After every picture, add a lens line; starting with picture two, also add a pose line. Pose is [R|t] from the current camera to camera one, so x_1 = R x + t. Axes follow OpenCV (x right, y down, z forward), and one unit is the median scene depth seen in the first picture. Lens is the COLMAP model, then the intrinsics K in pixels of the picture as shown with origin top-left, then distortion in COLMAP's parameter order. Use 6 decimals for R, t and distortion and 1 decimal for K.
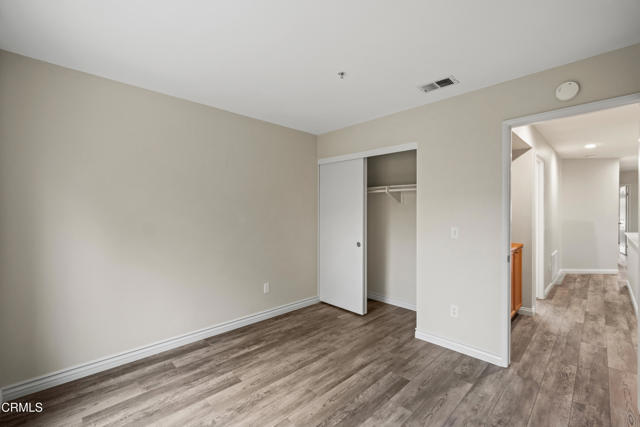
lens RADIAL K [[275.7, 0, 316.1], [0, 275.7, 215.3], [0, 0, 1]] dist [-0.006205, 0.001761]
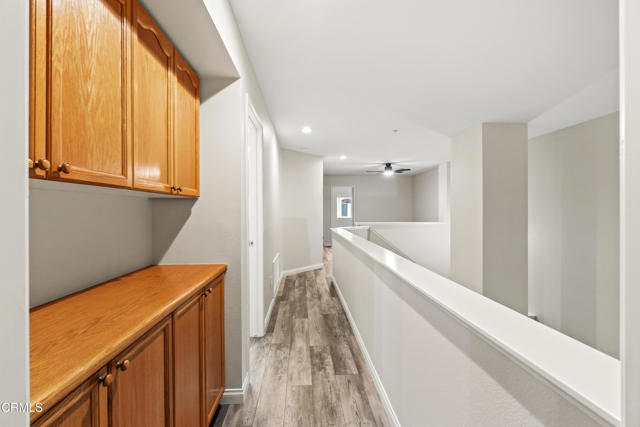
lens RADIAL K [[275.7, 0, 320.1], [0, 275.7, 212.0], [0, 0, 1]] dist [-0.006205, 0.001761]
pose [[0.643723, -0.003432, 0.765251, 0.585034], [0.006330, 0.999980, -0.000839, 0.009975], [-0.765232, 0.005384, 0.643732, 0.665664]]
